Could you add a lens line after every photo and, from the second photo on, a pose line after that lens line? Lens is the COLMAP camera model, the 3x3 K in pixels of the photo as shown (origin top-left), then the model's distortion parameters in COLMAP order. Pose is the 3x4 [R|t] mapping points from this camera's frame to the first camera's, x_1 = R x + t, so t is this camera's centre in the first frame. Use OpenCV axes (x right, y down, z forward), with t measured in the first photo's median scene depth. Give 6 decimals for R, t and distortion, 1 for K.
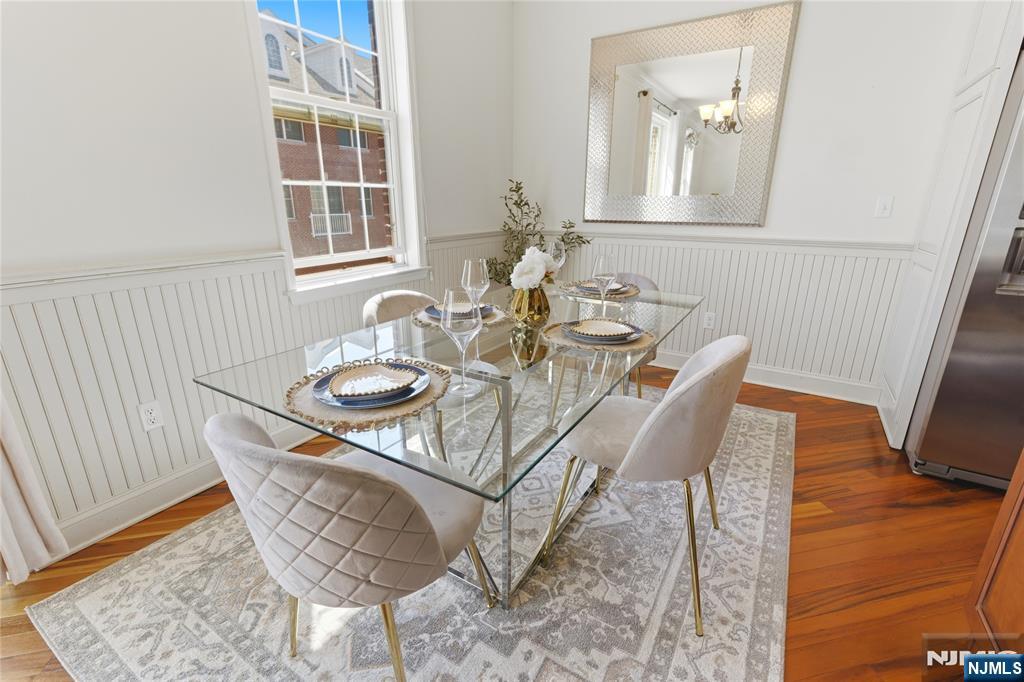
lens RADIAL K [[455.5, 0, 517.0], [0, 455.5, 342.3], [0, 0, 1]] dist [0.000211, 0.000080]
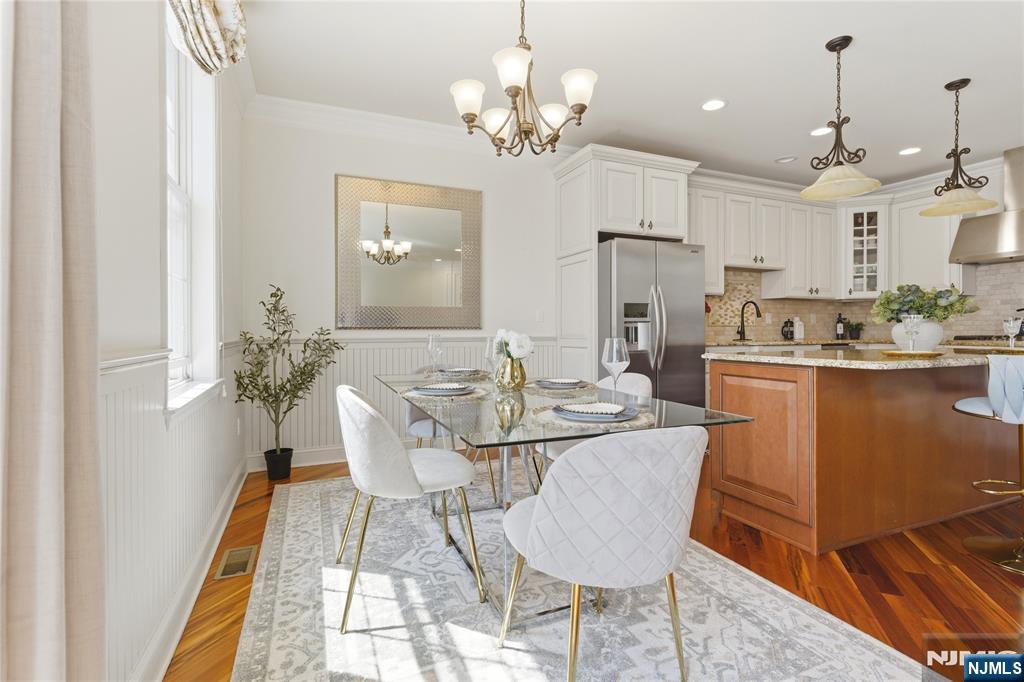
lens RADIAL K [[455.5, 0, 517.0], [0, 455.5, 342.3], [0, 0, 1]] dist [0.000211, 0.000080]
pose [[0.583497, -0.027737, 0.811641, -0.634948], [0.244597, 0.959012, -0.143070, 0.013121], [-0.774405, 0.282006, 0.566365, 0.165281]]
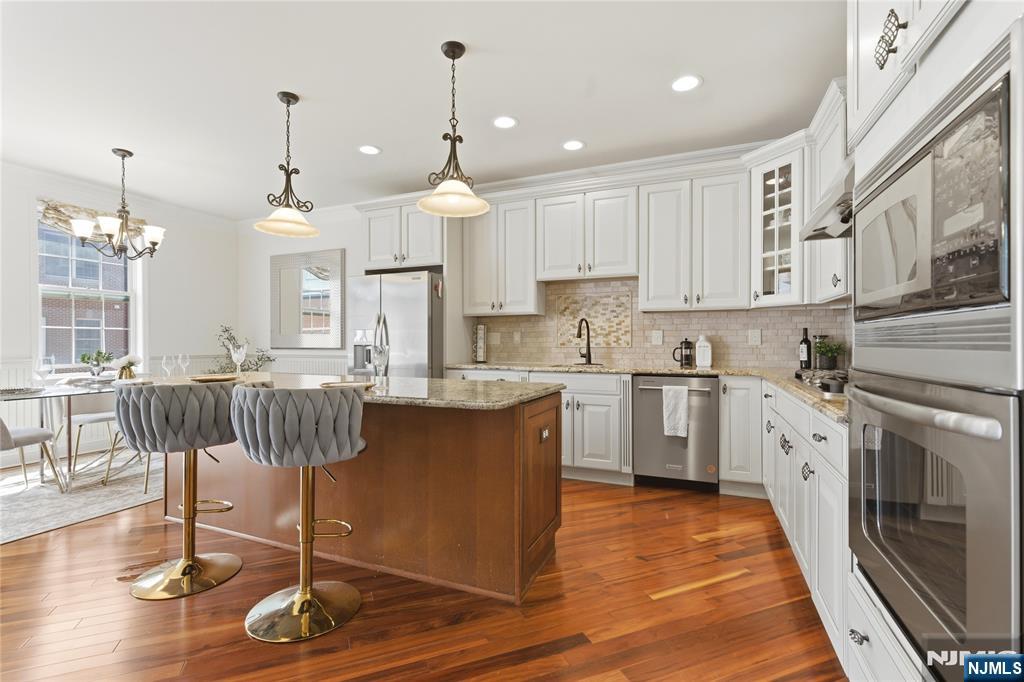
lens RADIAL K [[461.4, 0, 512.0], [0, 461.4, 341.0], [0, 0, 1]] dist [0.002273, 0.000551]
pose [[0.986642, -0.004758, 0.162833, 1.093673], [0.053047, 0.954476, -0.293532, 0.371878], [-0.154024, 0.298248, 0.941979, -1.096411]]
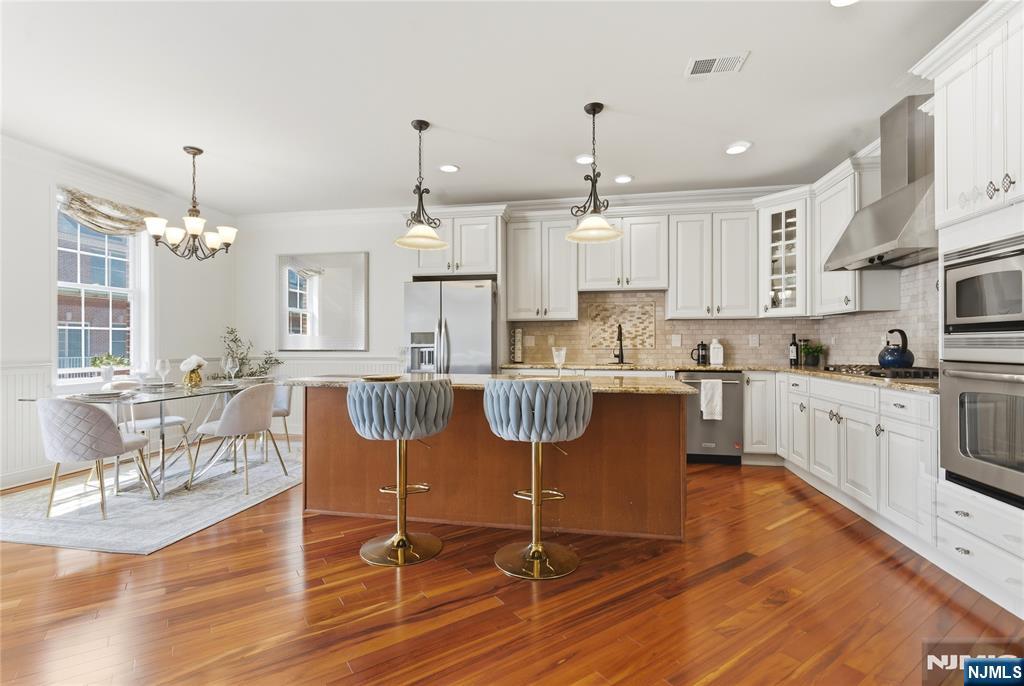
lens RADIAL K [[474.3, 0, 508.1], [0, 474.3, 339.1], [0, 0, 1]] dist [0.004273, 0.000783]
pose [[0.929018, -0.000829, 0.370034, 0.417163], [0.113371, 0.952545, -0.282499, 0.392207], [-0.352239, 0.304397, 0.885025, -1.182346]]
